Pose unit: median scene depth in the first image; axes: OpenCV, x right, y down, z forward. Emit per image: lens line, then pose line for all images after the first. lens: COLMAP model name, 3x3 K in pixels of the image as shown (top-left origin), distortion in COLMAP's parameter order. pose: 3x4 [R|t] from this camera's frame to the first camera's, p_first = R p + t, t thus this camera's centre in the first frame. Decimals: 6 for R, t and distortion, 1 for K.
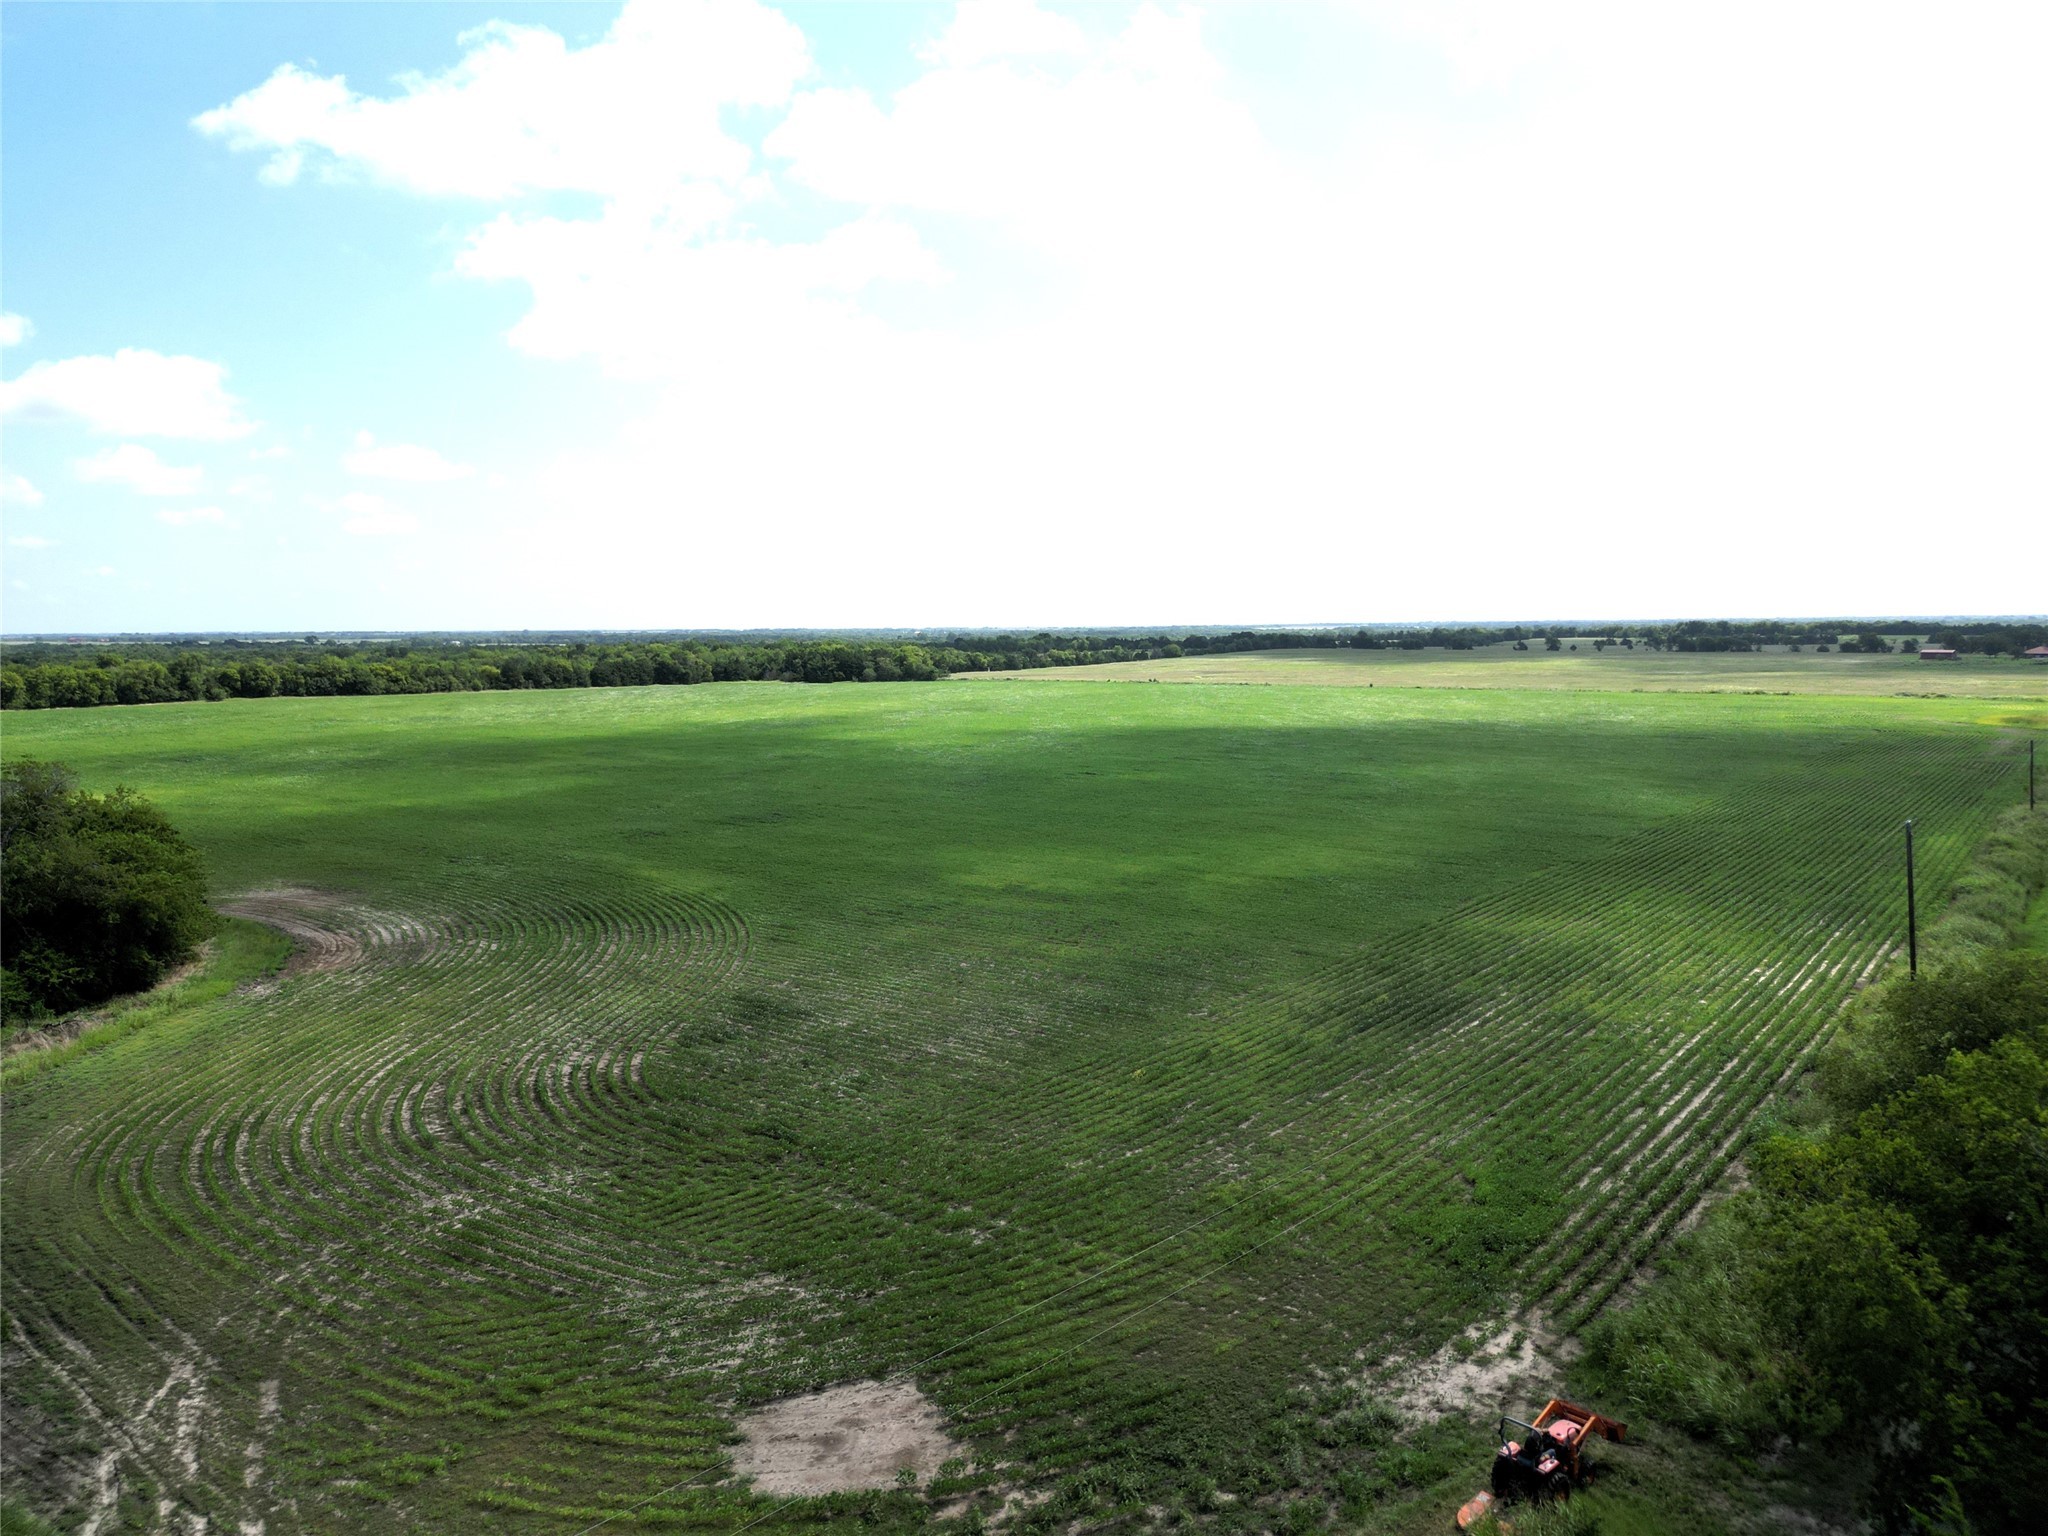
lens RADIAL K [[1443.0, 0, 1024.0], [0, 1443.0, 778.3], [0, 0, 1]] dist [0.072005, -0.065289]
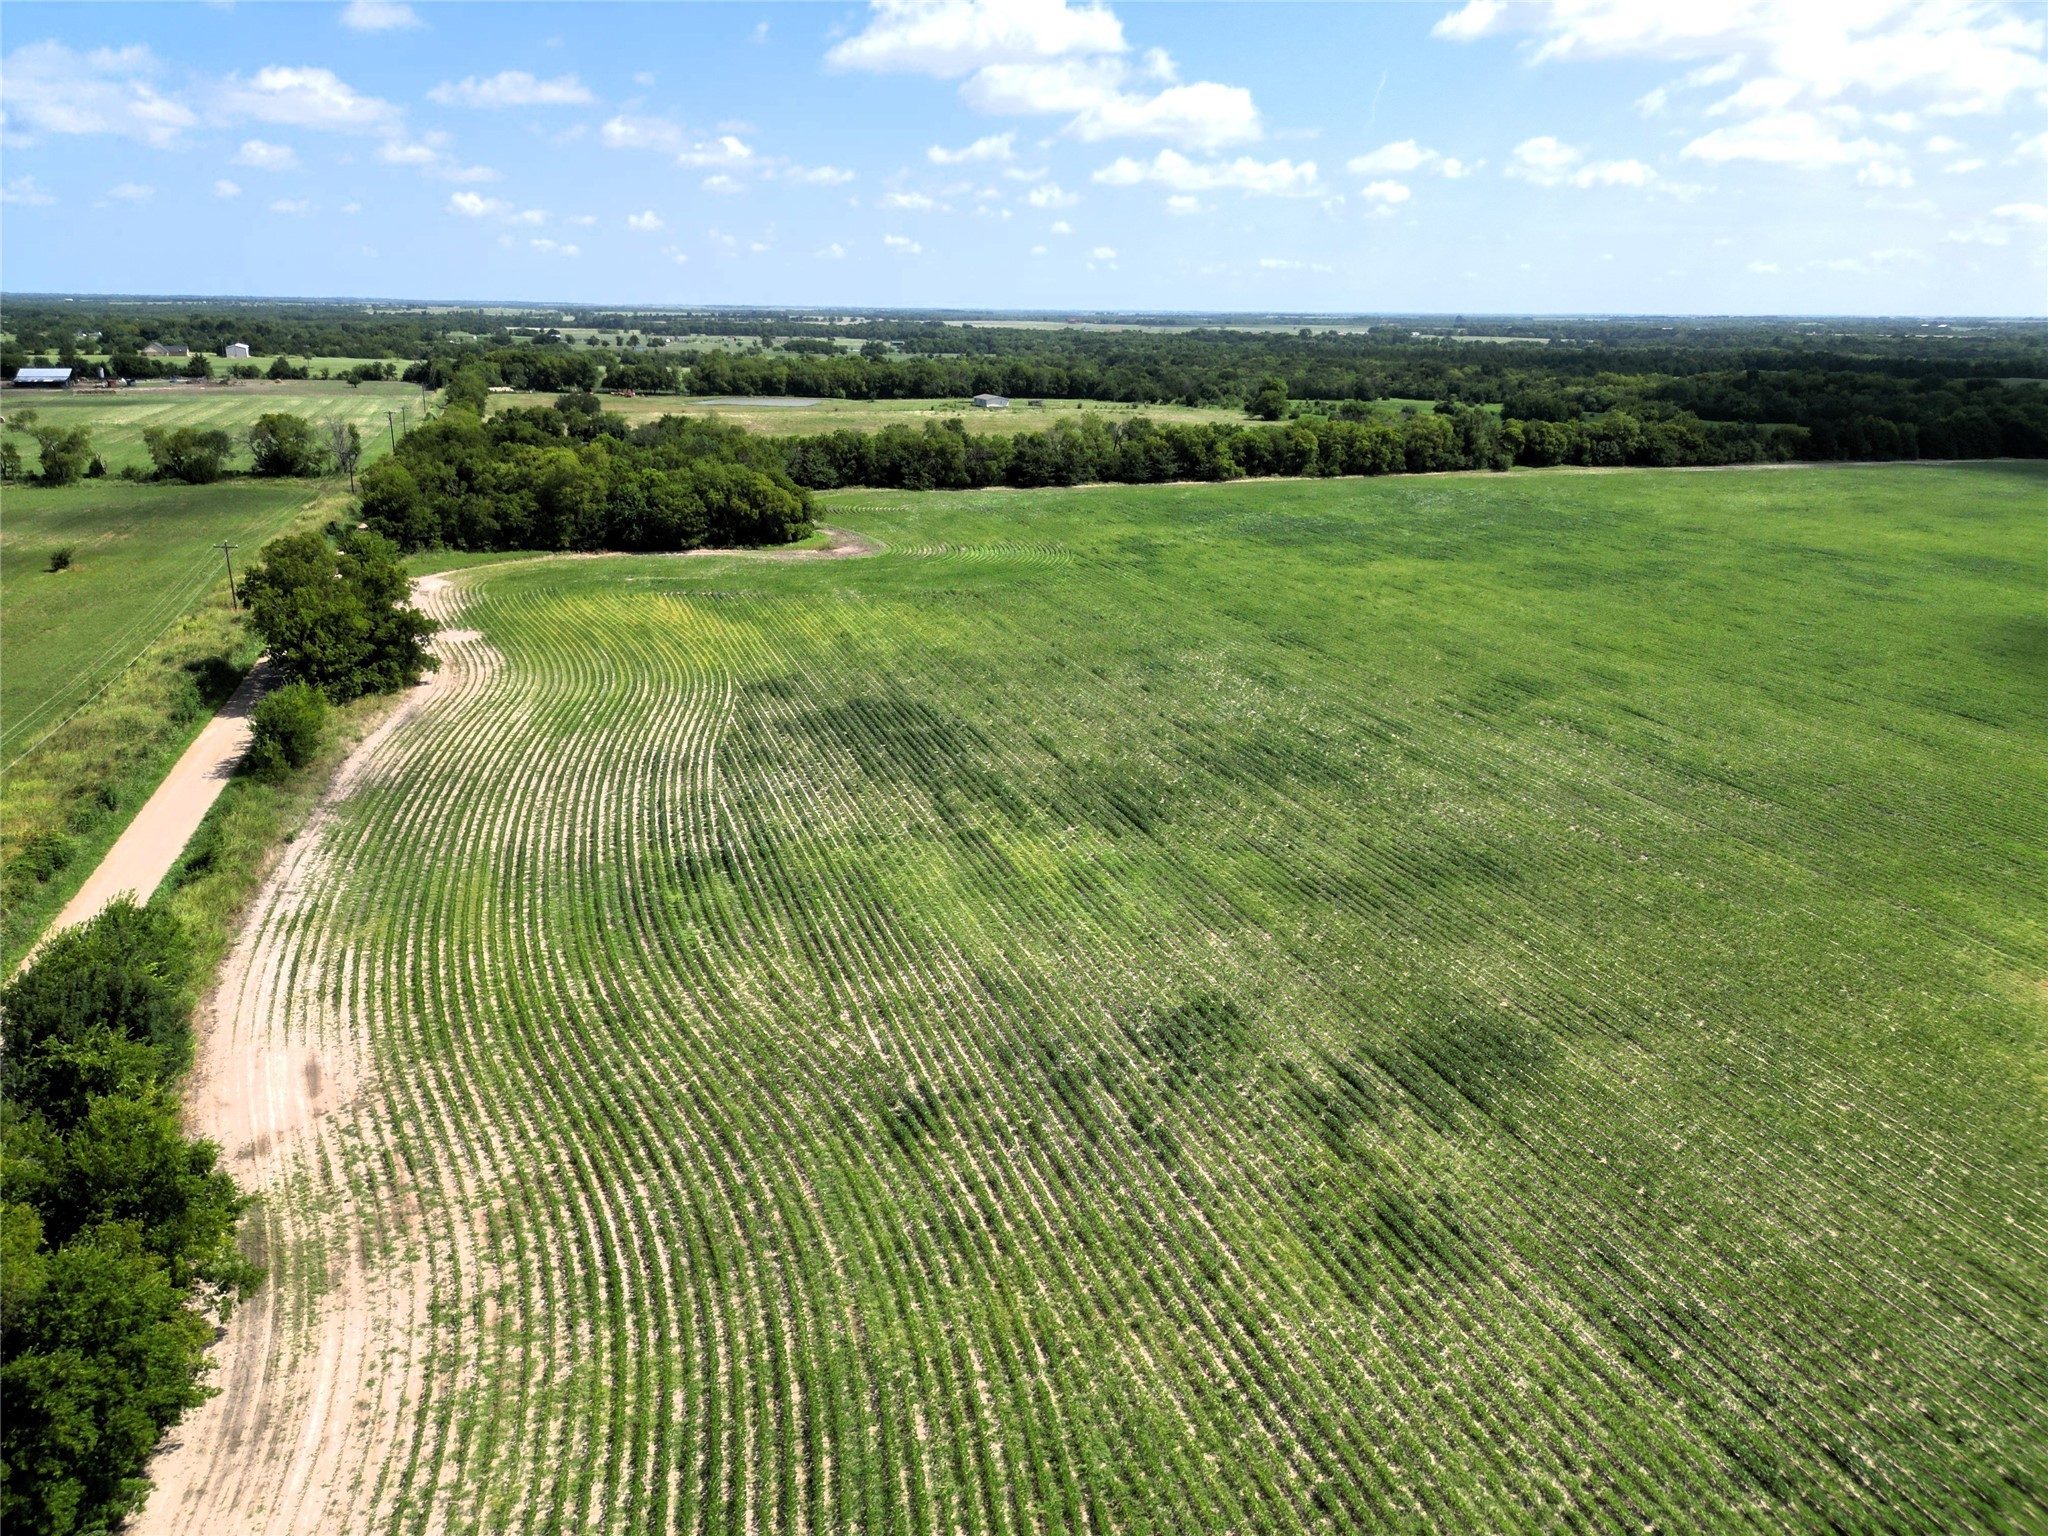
lens RADIAL K [[1416.5, 0, 1021.6], [0, 1416.5, 817.3], [0, 0, 1]] dist [0.054756, -0.043835]
pose [[0.834111, 0.203558, -0.512662, -0.246373], [-0.076735, 0.963200, 0.257600, -0.038391], [0.546233, -0.175528, 0.819036, 0.133472]]
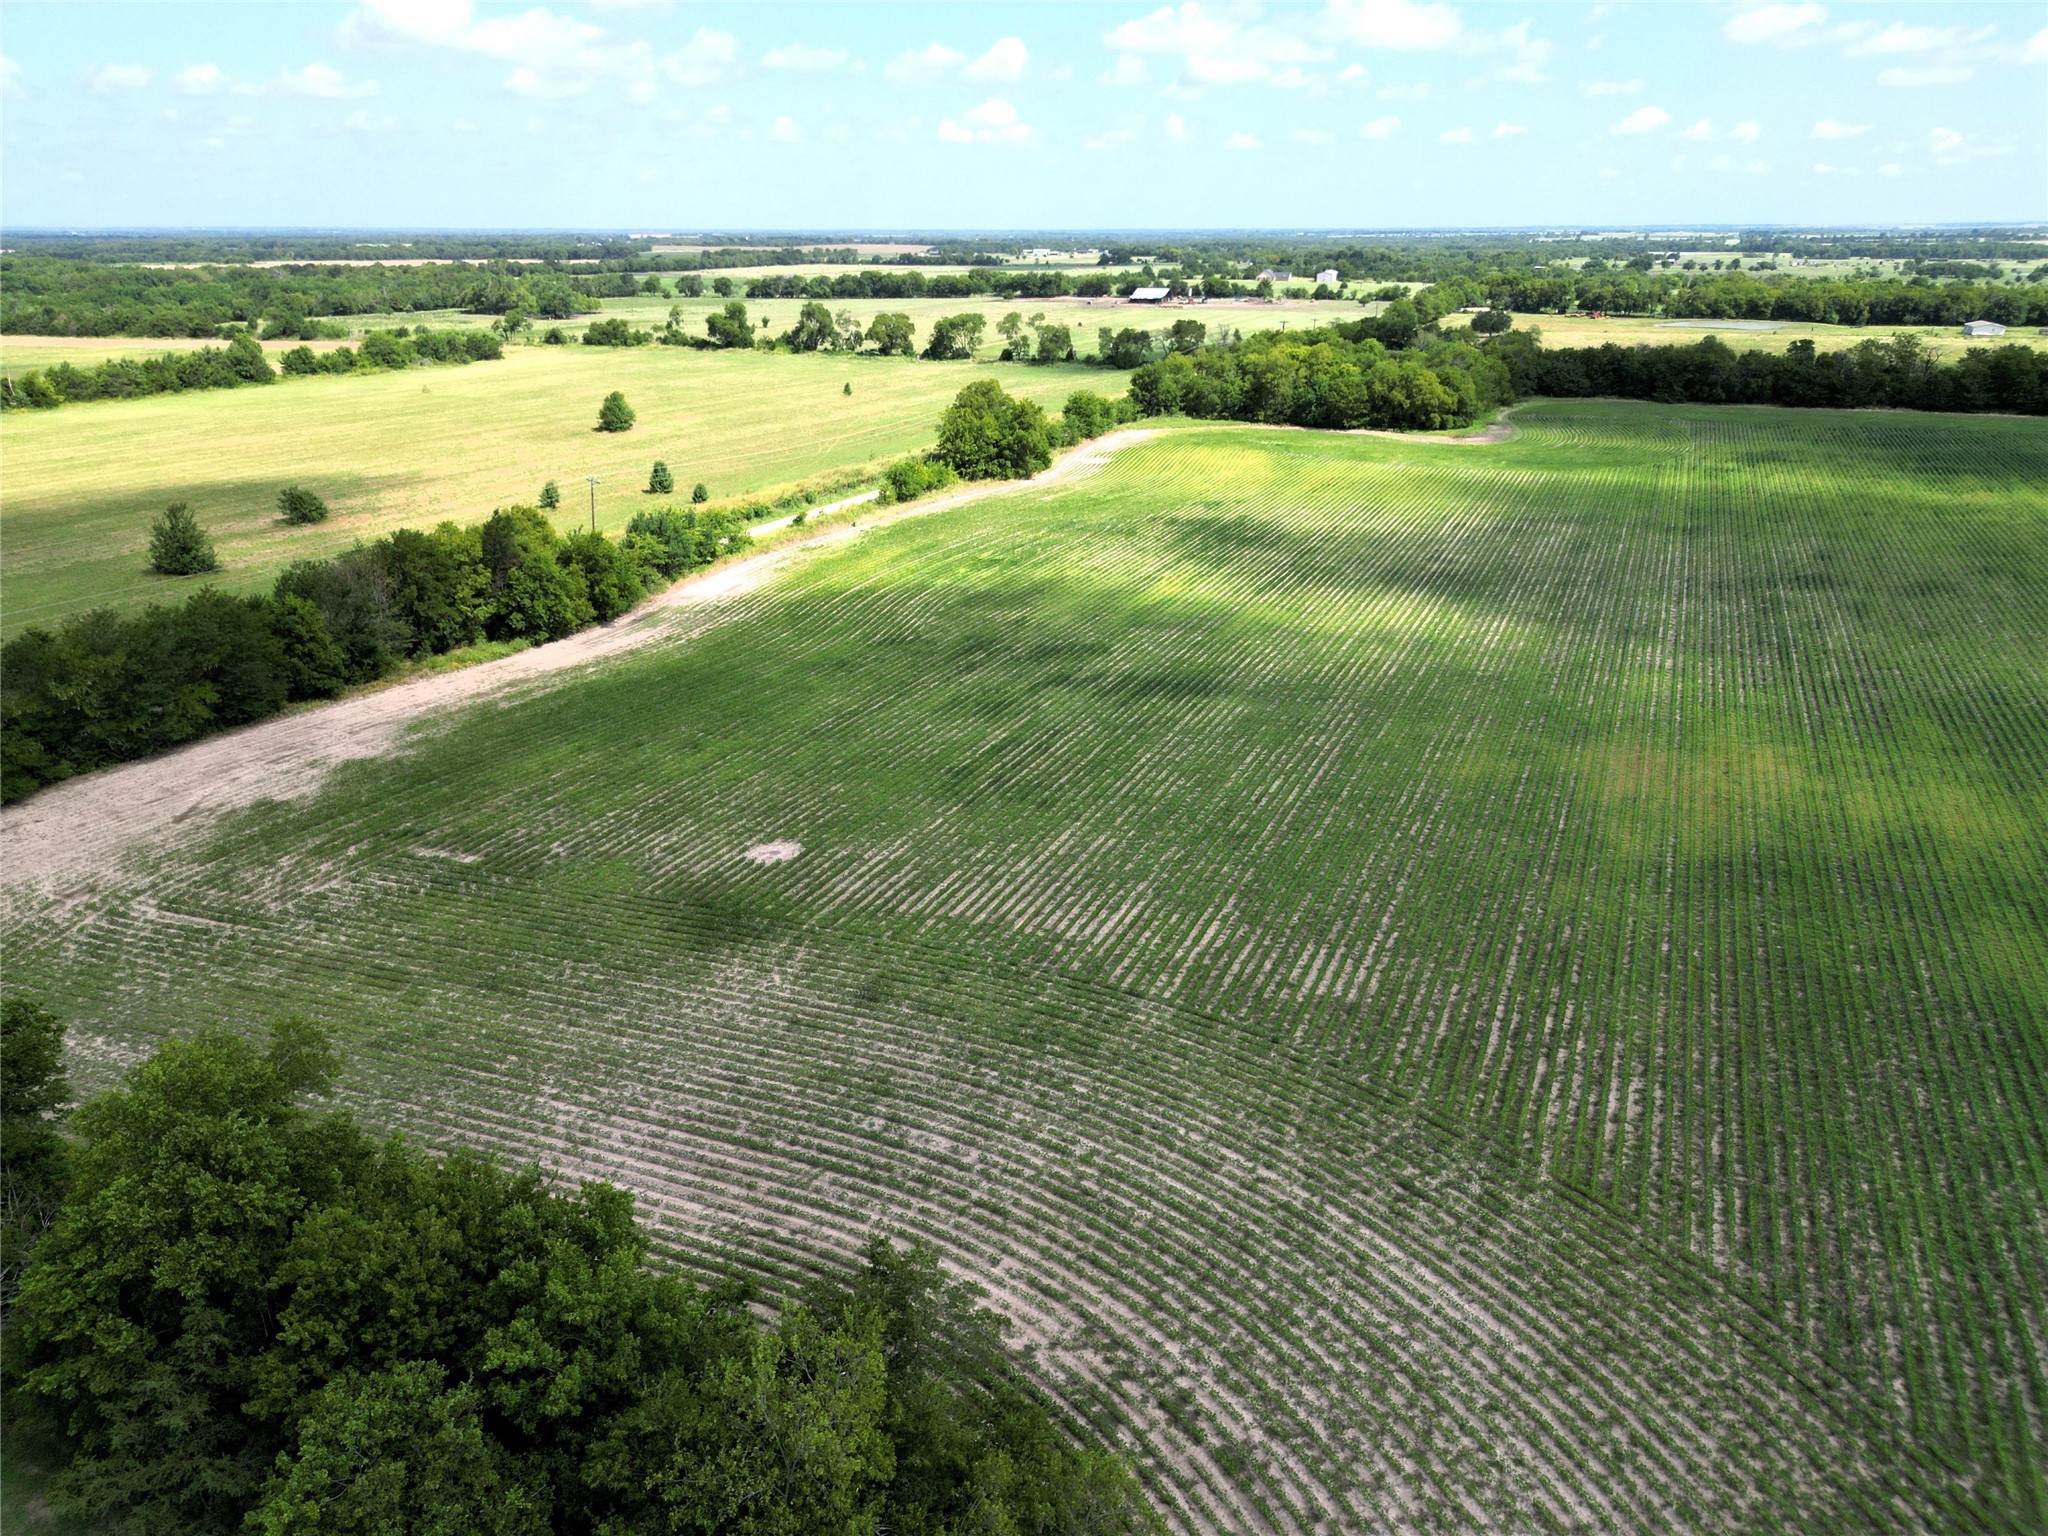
lens RADIAL K [[1439.7, 0, 1022.3], [0, 1439.7, 798.2], [0, 0, 1]] dist [0.065972, -0.060511]
pose [[0.243813, 0.363517, -0.899117, -0.077490], [-0.101936, 0.931564, 0.348994, -0.045431], [0.964450, 0.006563, 0.264183, 0.177562]]
